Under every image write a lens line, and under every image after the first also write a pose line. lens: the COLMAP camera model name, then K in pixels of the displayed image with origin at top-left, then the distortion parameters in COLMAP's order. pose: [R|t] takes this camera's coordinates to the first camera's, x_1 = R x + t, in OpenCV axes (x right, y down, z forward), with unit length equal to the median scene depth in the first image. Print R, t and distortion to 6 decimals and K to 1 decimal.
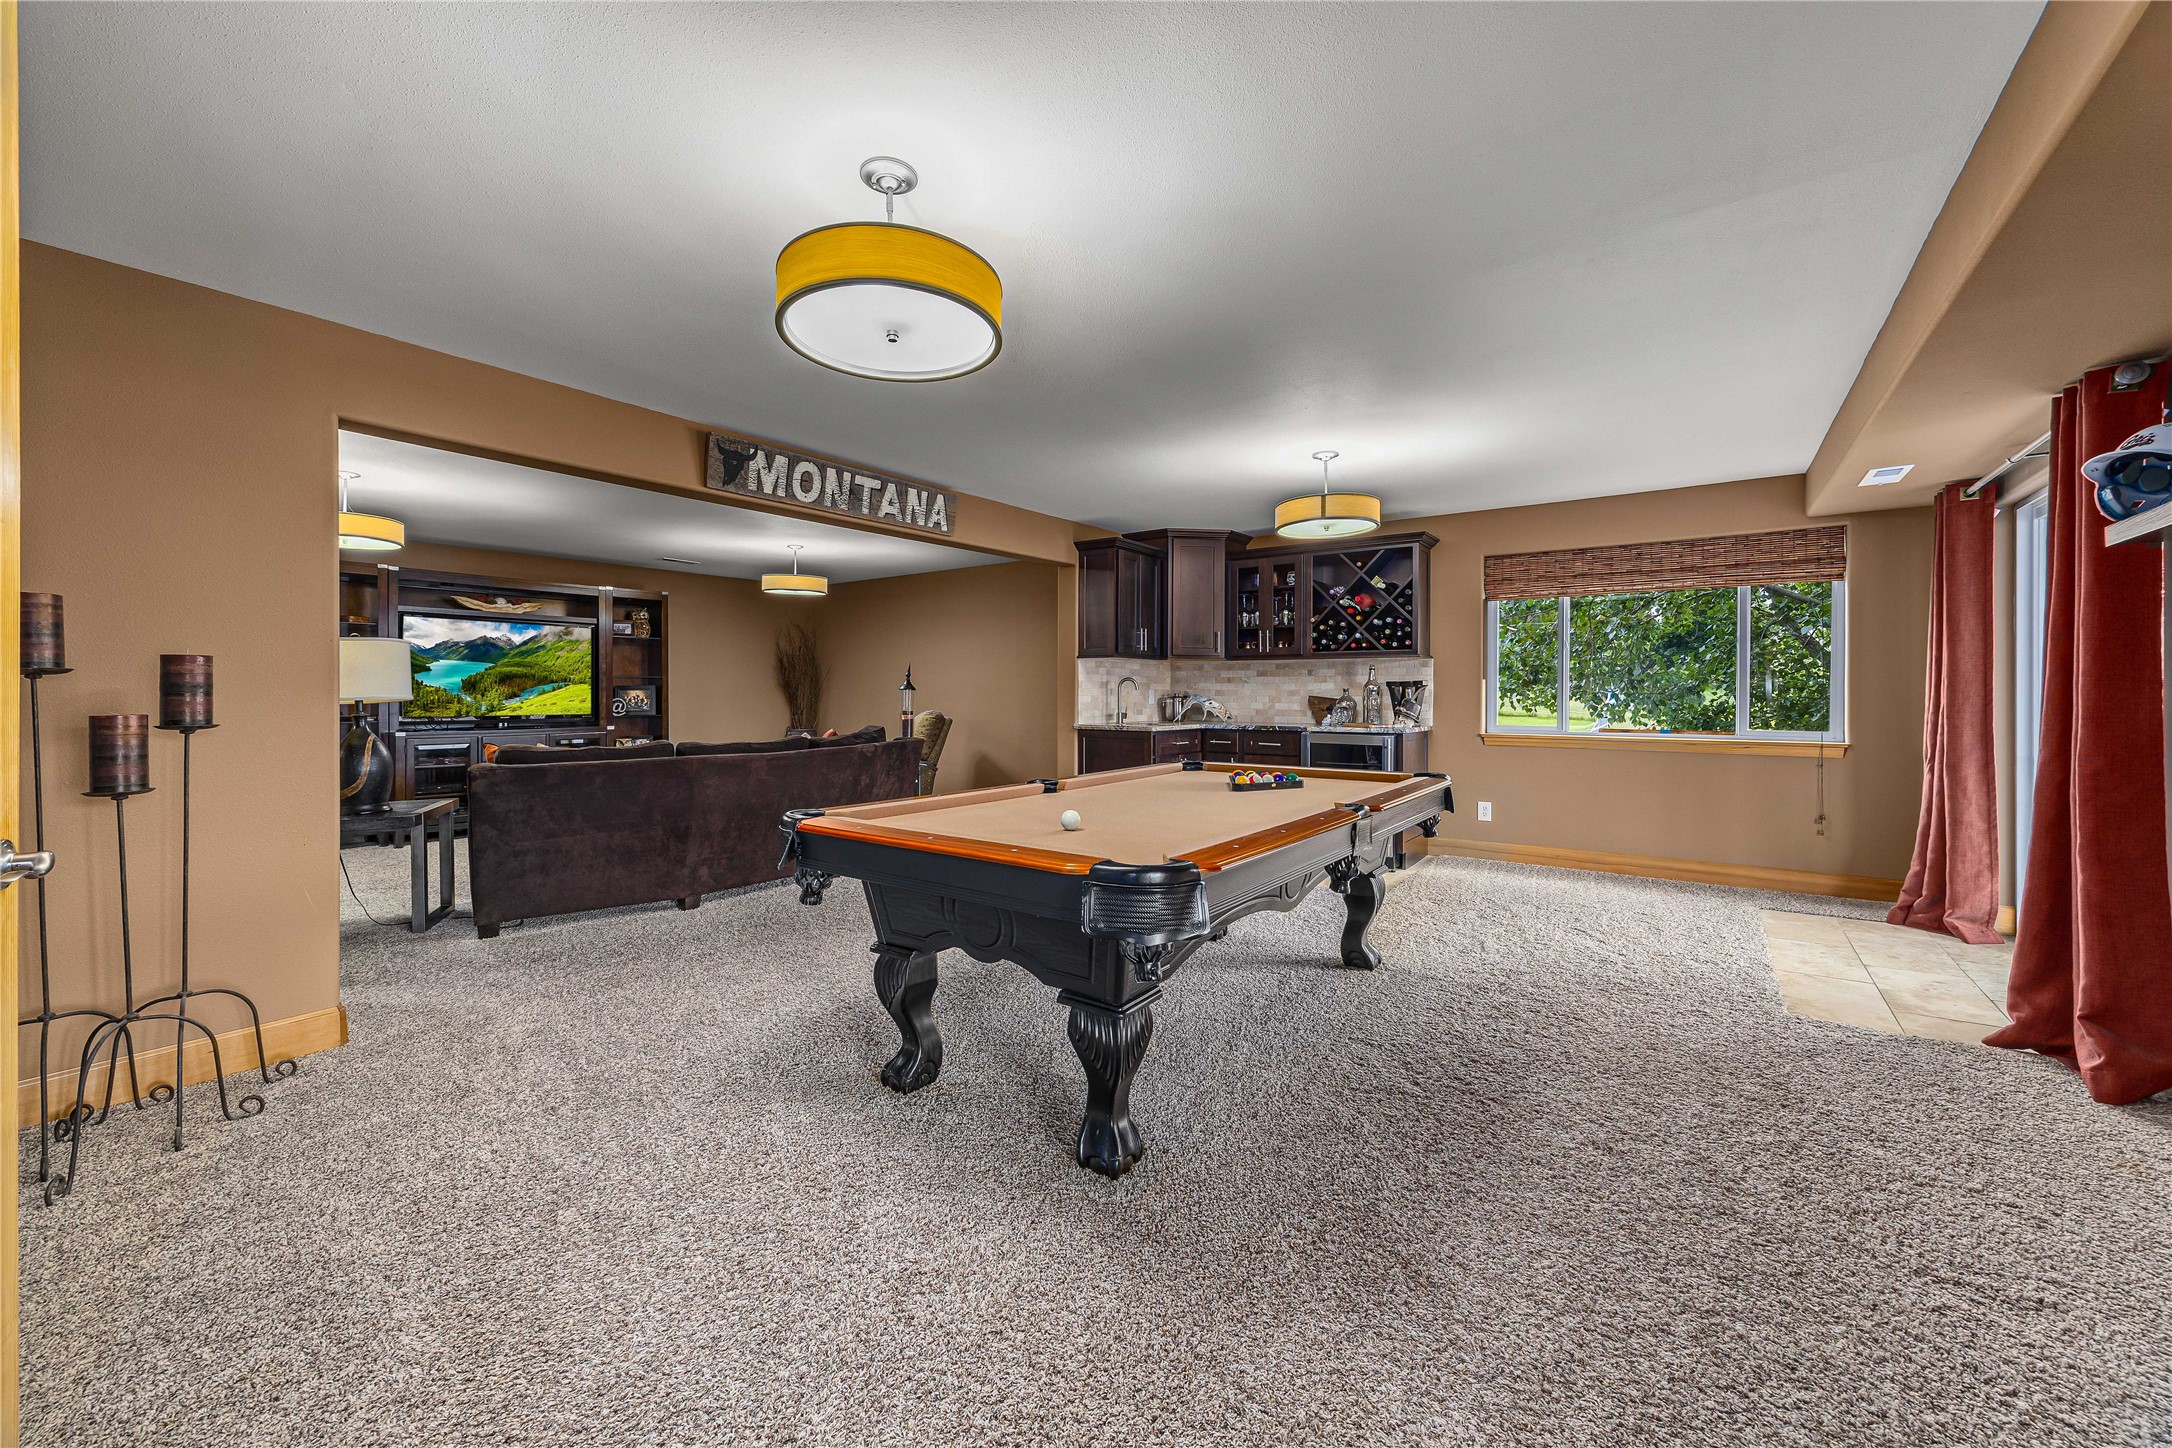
lens RADIAL K [[848.2, 0, 1060.3], [0, 848.2, 695.1], [0, 0, 1]] dist [-0.002145, -0.000248]
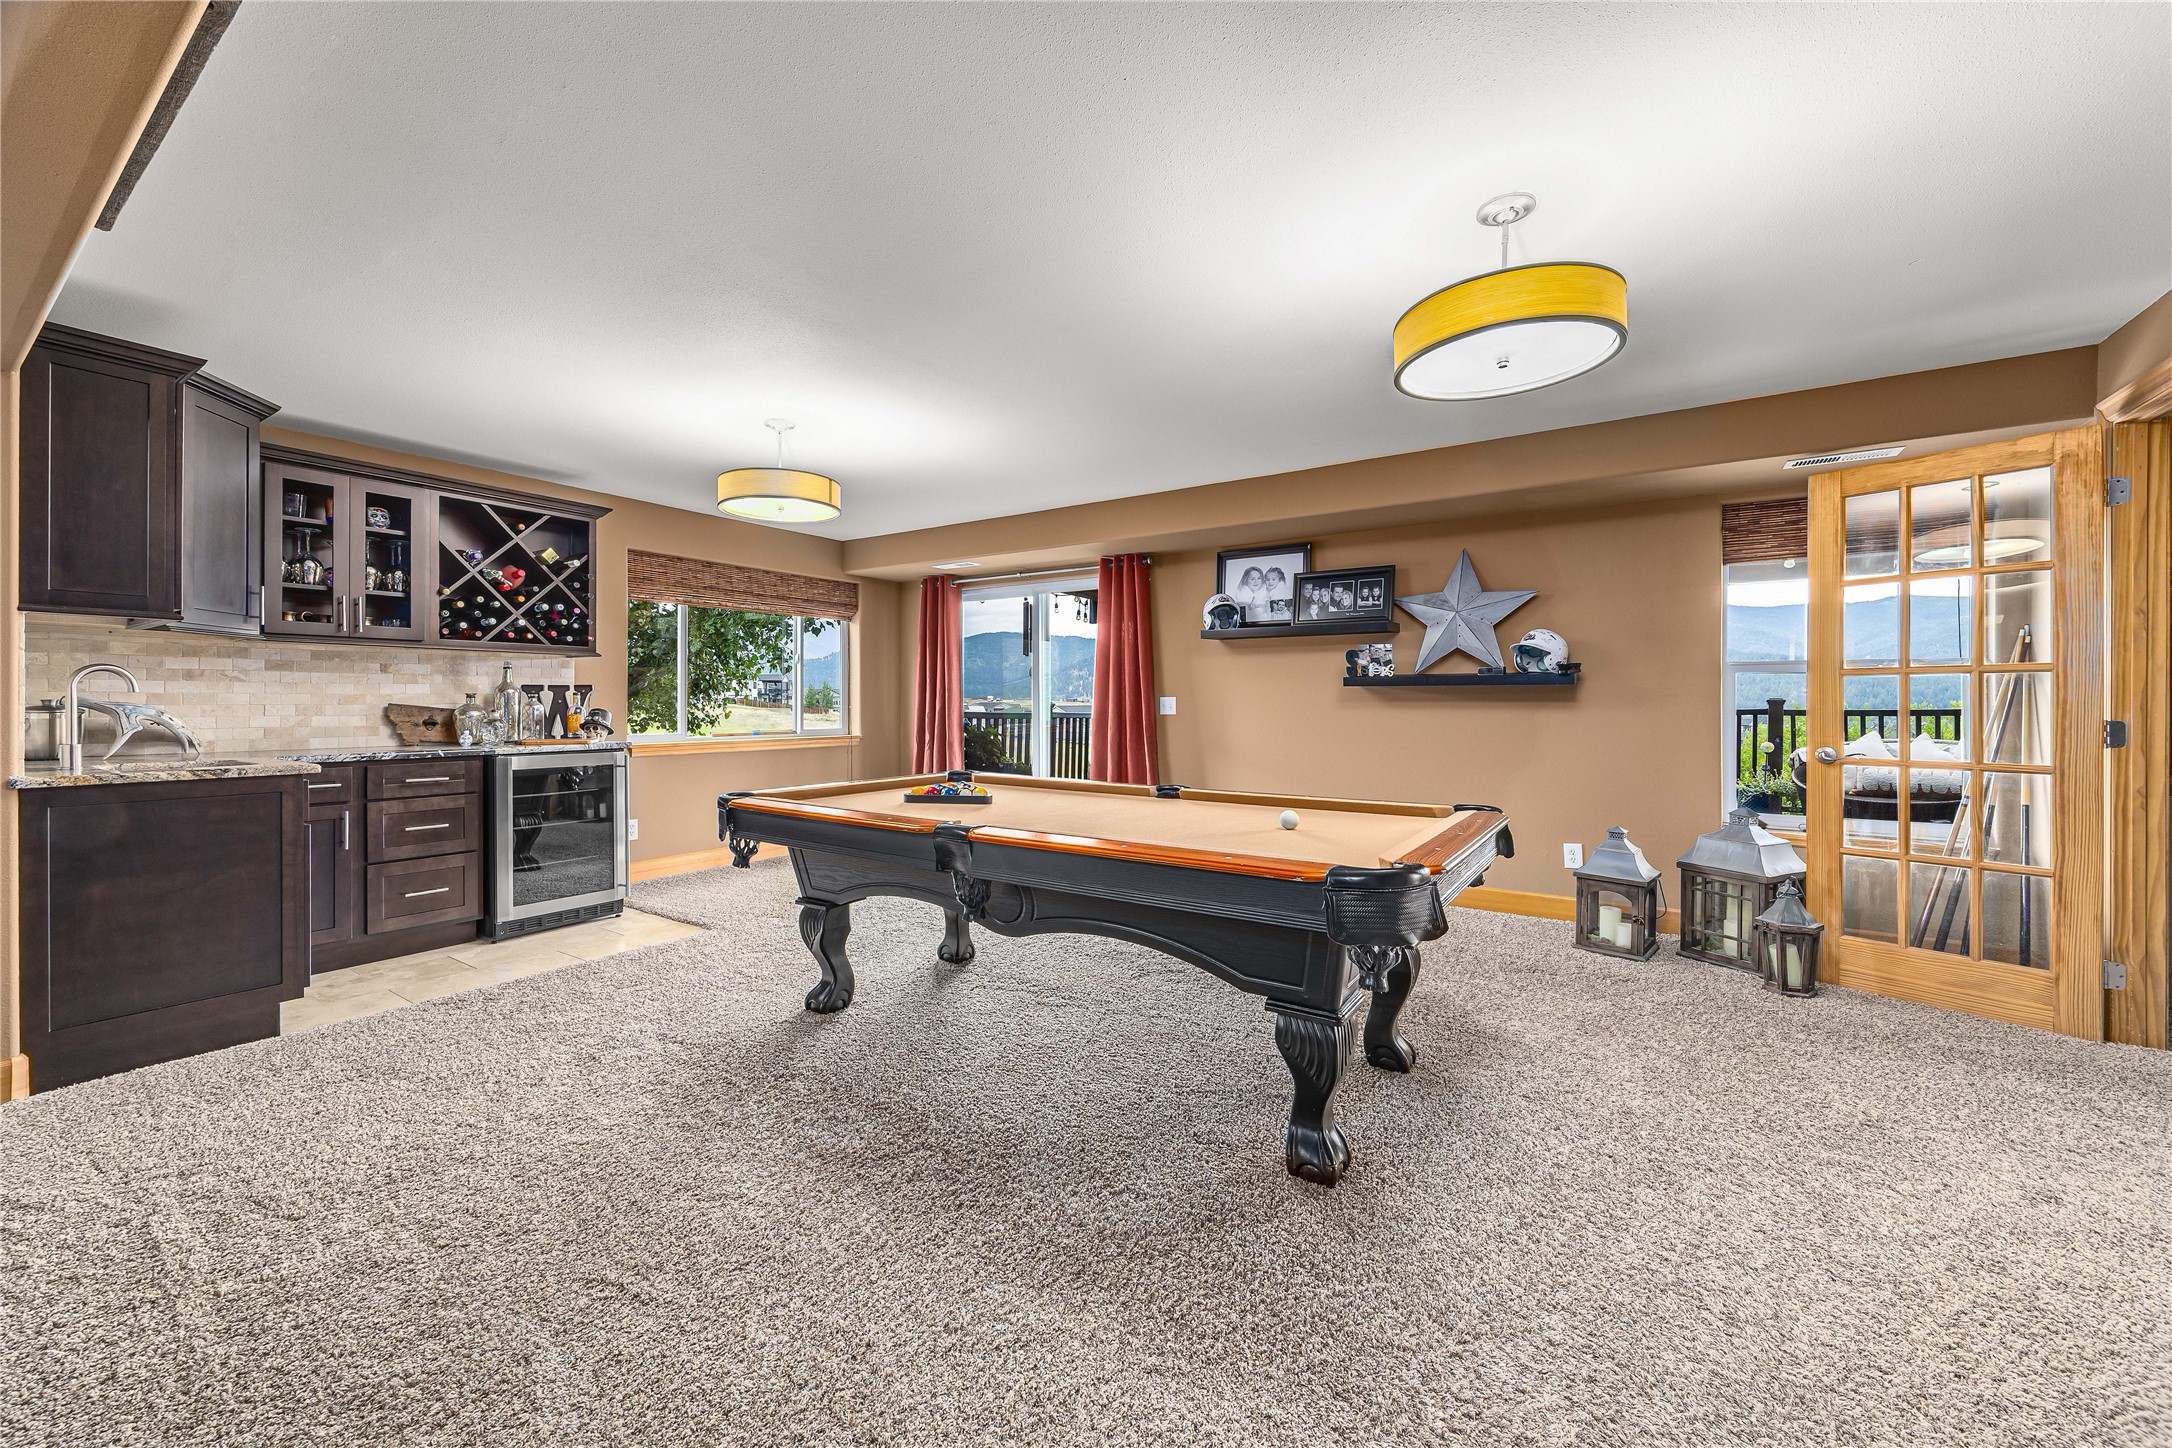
lens RADIAL K [[848.2, 0, 1061.4], [0, 848.2, 693.9], [0, 0, 1]] dist [-0.002145, -0.000248]
pose [[-0.046964, 0.005823, 0.998880, -0.371906], [0.001668, 0.999982, -0.005751, -0.002006], [-0.998895, 0.001396, -0.046973, 0.498582]]
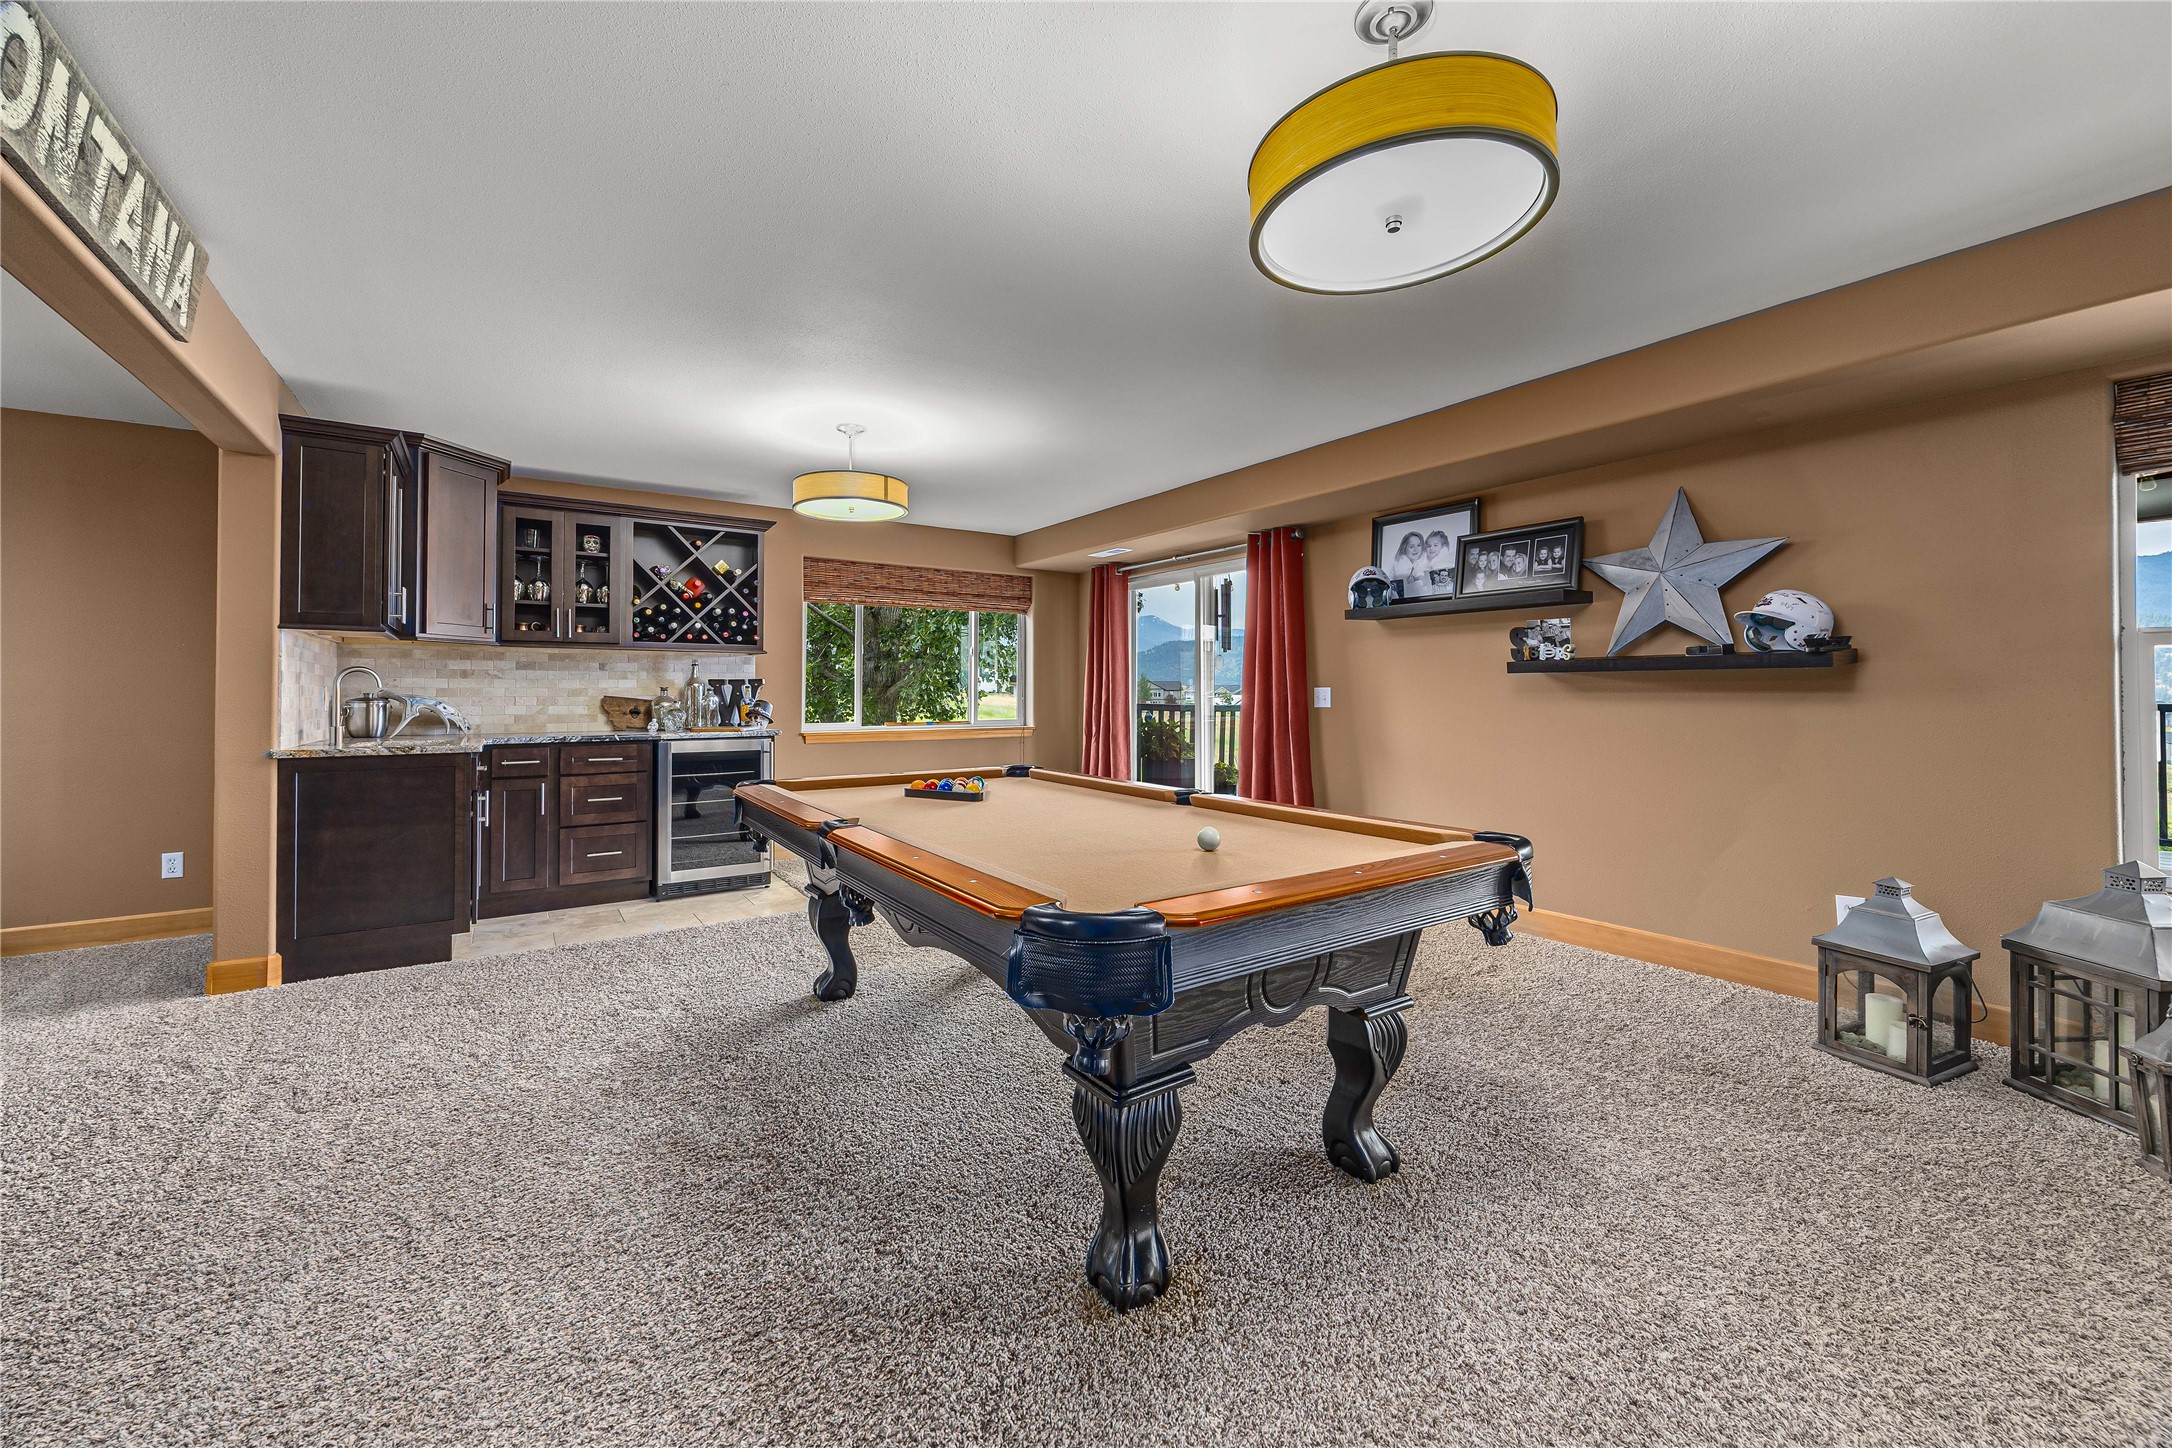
lens RADIAL K [[848.2, 0, 1060.5], [0, 848.2, 674.6], [0, 0, 1]] dist [-0.002145, -0.000248]
pose [[0.328619, 0.016465, 0.944319, -0.306658], [0.004707, 0.999807, -0.019070, -0.001711], [-0.944451, 0.010712, 0.328478, 0.326234]]
